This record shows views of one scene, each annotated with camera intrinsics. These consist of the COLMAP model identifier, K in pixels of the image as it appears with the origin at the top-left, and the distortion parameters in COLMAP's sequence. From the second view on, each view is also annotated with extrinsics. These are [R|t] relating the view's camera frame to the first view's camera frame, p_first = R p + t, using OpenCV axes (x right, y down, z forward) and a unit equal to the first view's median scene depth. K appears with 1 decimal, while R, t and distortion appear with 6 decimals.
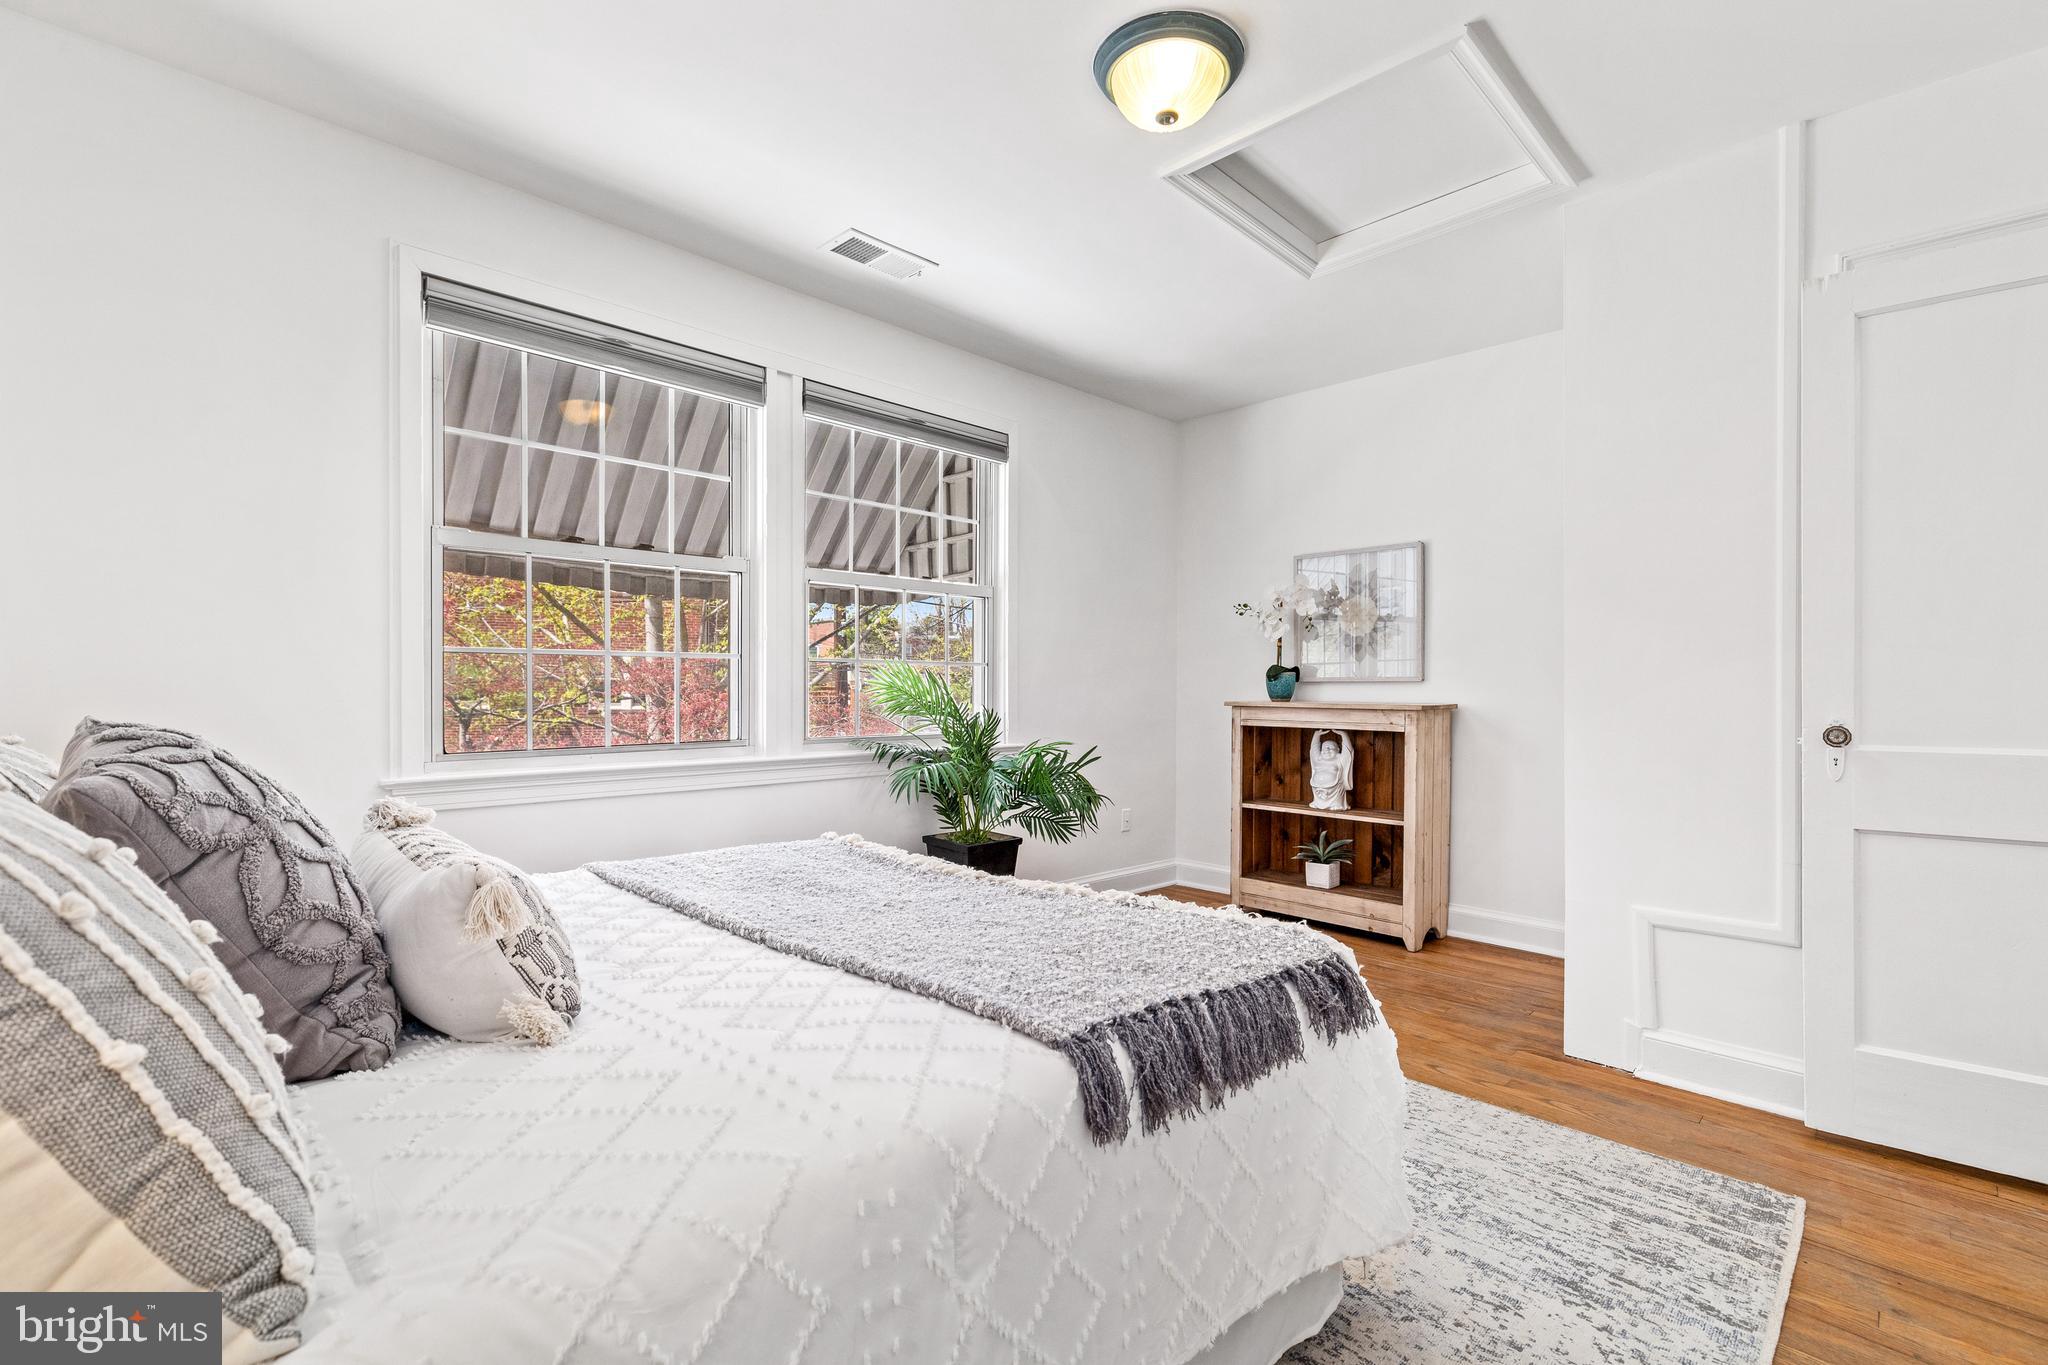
lens RADIAL K [[919.8, 0, 1020.2], [0, 919.8, 696.6], [0, 0, 1]] dist [0.004134, -0.000896]
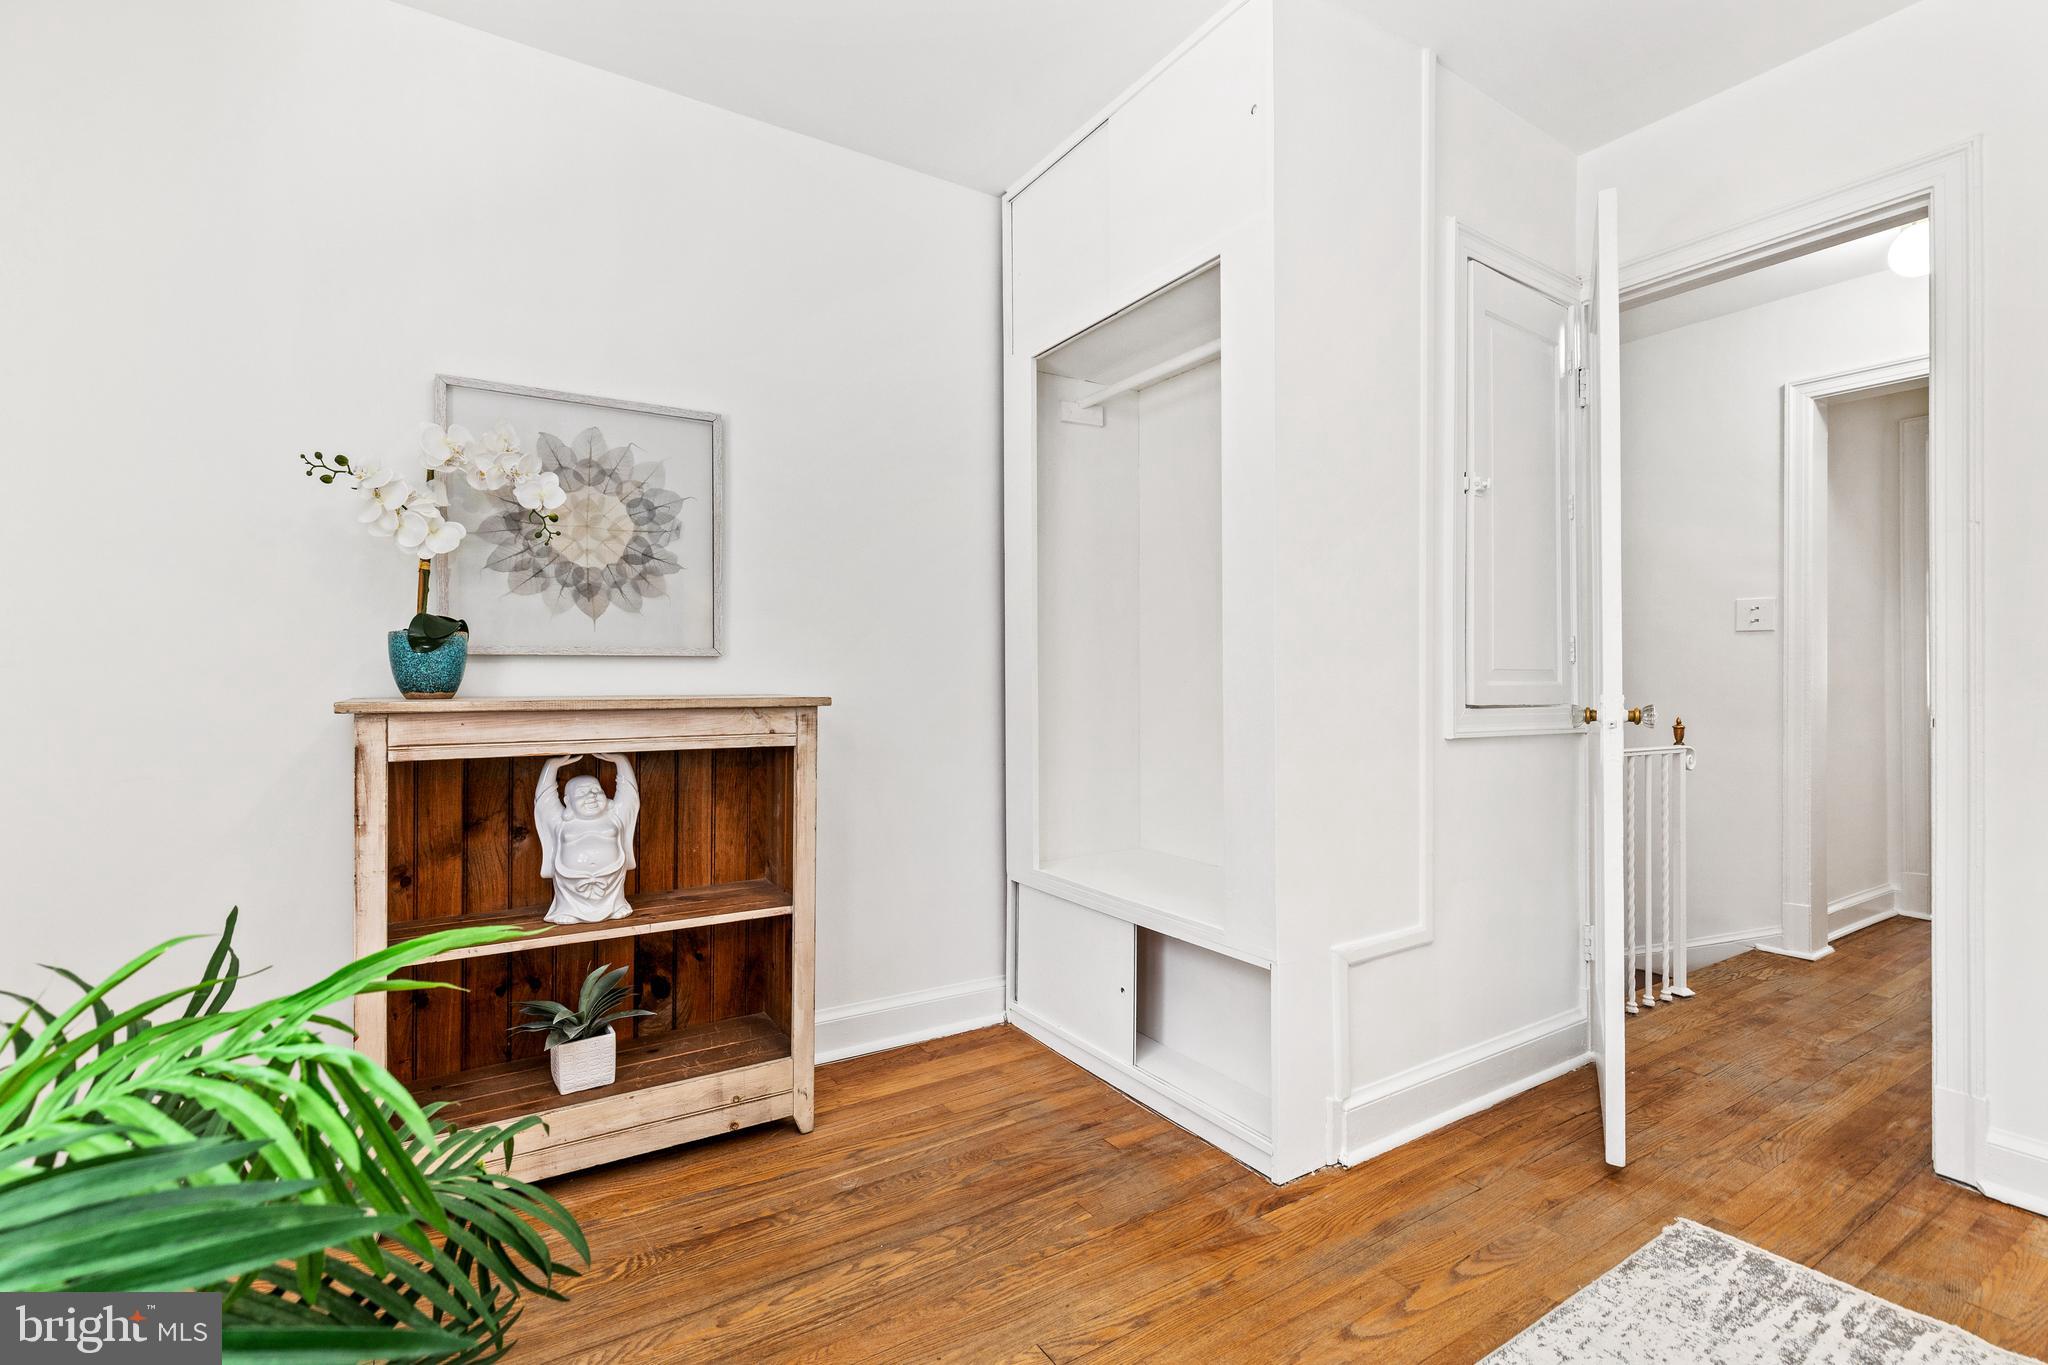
lens RADIAL K [[919.8, 0, 1026.6], [0, 919.8, 687.9], [0, 0, 1]] dist [0.004134, -0.000896]
pose [[0.219160, -0.011602, 0.975620, -0.093091], [0.011320, 0.999892, 0.009347, -0.001313], [-0.975623, 0.008996, 0.219268, 0.705000]]
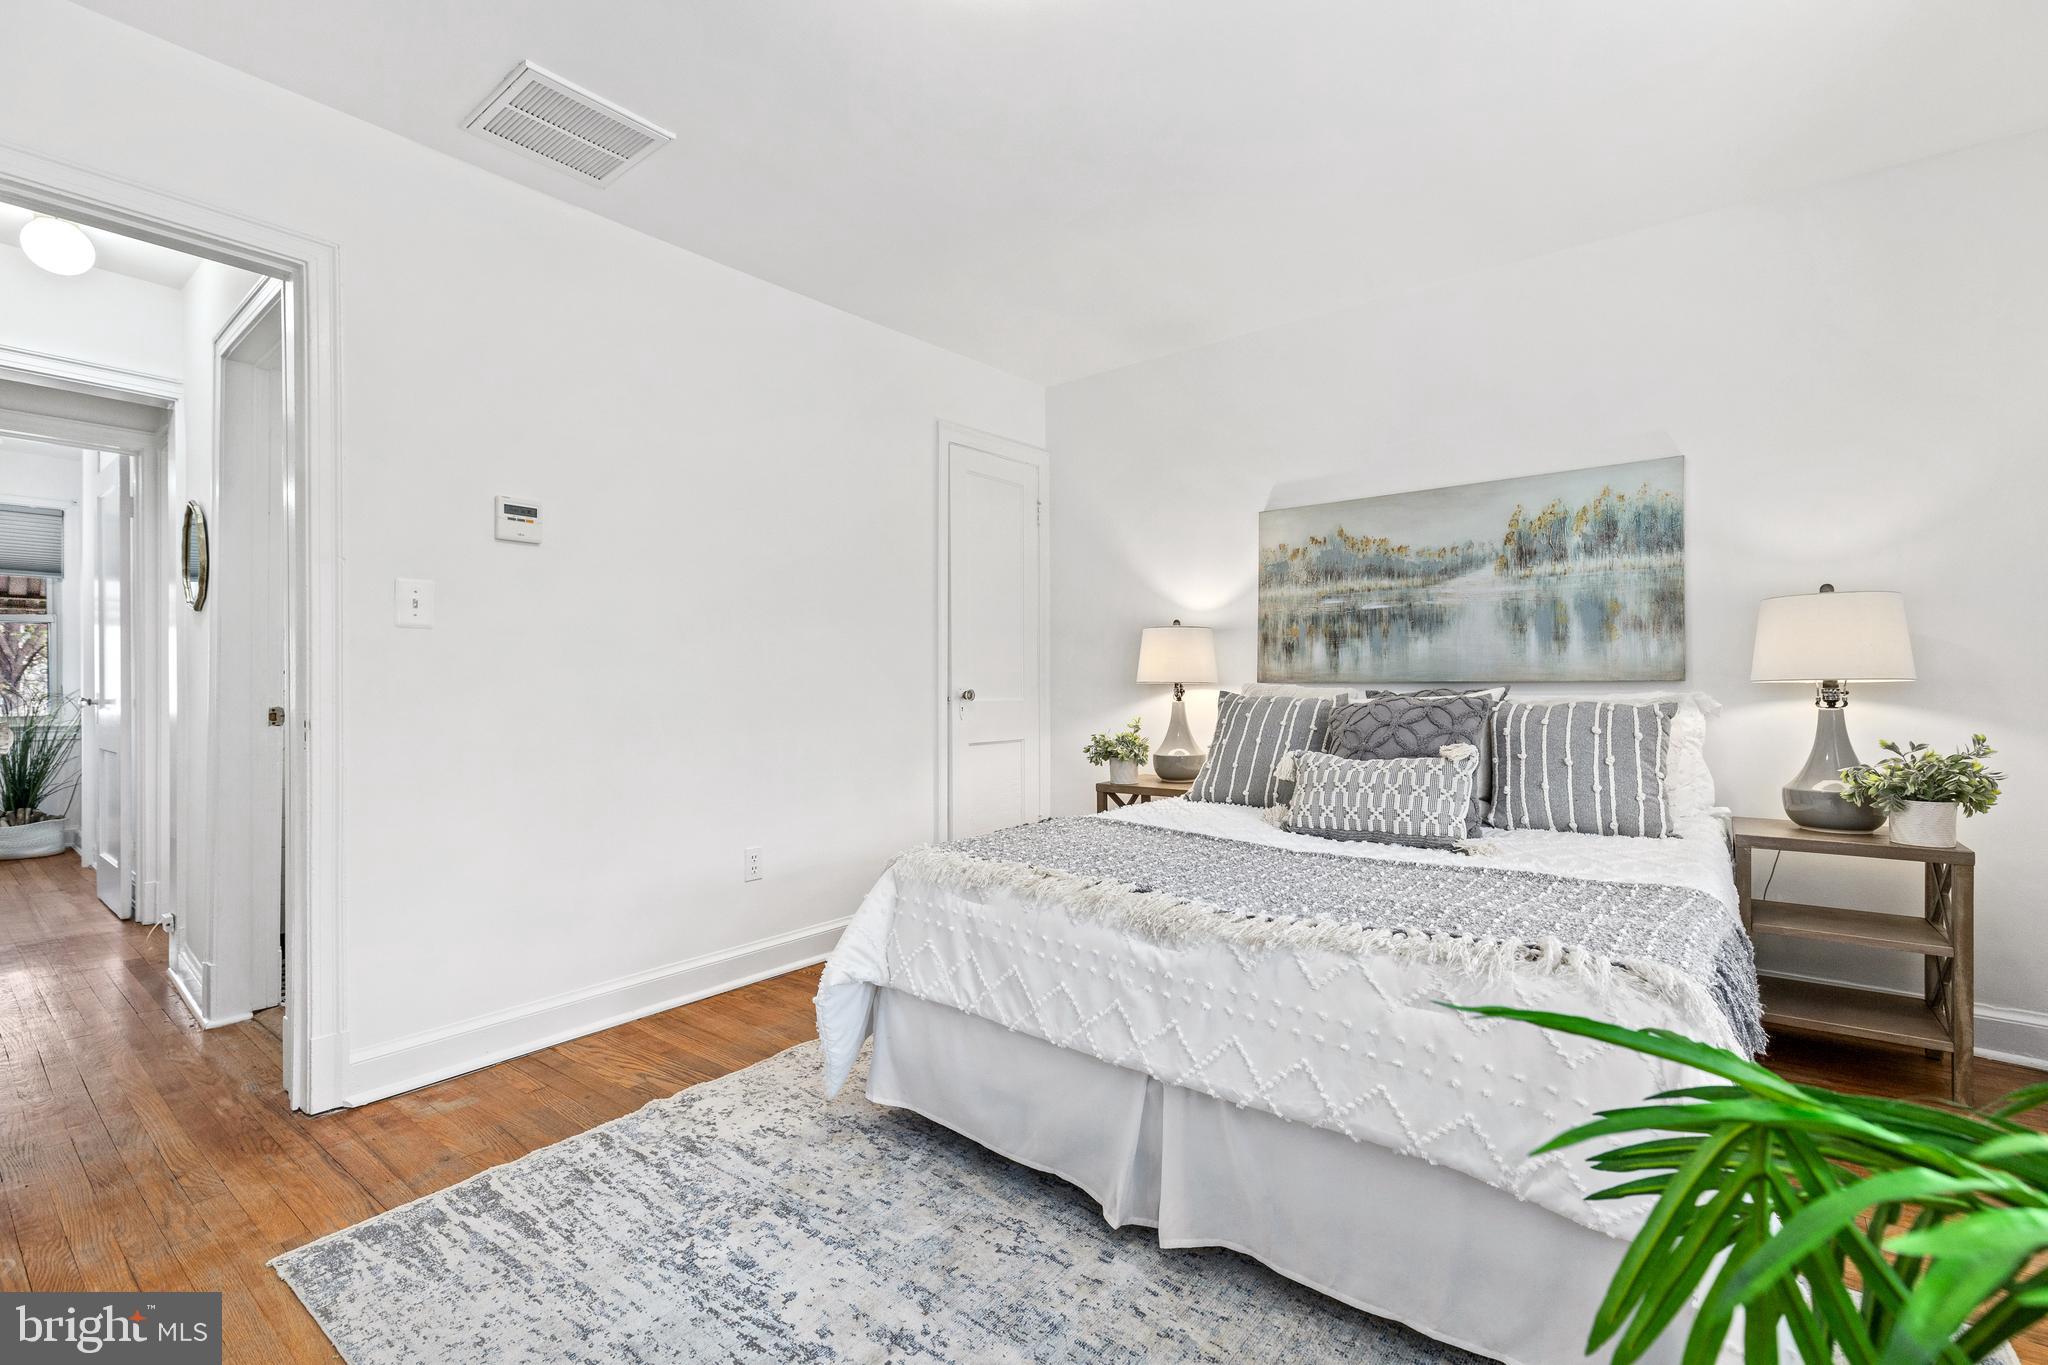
lens RADIAL K [[919.8, 0, 1018.9], [0, 919.8, 680.8], [0, 0, 1]] dist [0.004134, -0.000896]
pose [[-0.992791, -0.006073, -0.119701, 0.128444], [-0.005754, 0.999979, -0.003006, 0.000913], [0.119717, -0.002296, -0.992805, 0.952859]]
